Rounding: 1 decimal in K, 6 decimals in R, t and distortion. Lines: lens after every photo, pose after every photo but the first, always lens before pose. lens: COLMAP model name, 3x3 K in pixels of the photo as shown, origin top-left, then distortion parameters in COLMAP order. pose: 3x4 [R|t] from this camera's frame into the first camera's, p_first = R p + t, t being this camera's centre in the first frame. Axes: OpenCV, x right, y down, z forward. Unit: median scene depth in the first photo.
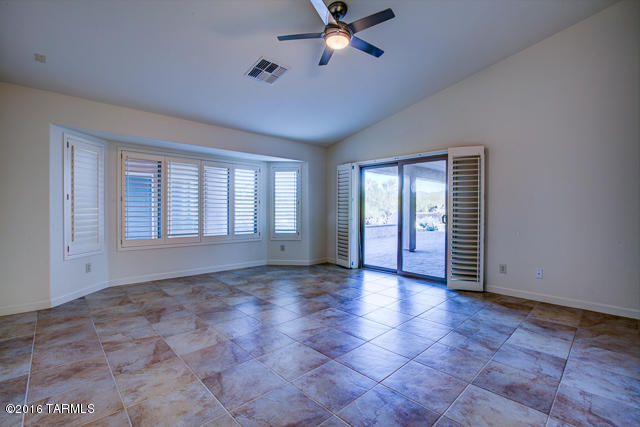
lens RADIAL K [[289.4, 0, 320.0], [0, 289.4, 213.5], [0, 0, 1]] dist [-0.002010, 0.000459]
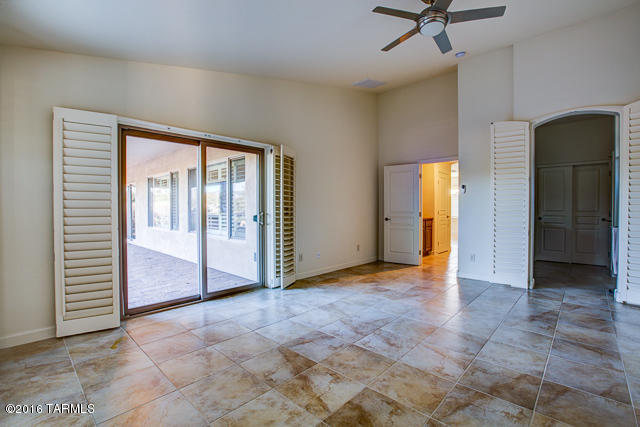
lens RADIAL K [[289.4, 0, 320.0], [0, 289.4, 213.5], [0, 0, 1]] dist [-0.002010, 0.000459]
pose [[-0.087063, -0.010426, 0.996148, -0.690391], [0.002618, 0.999939, 0.010694, -0.015203], [-0.996199, 0.003539, -0.087030, 1.159109]]
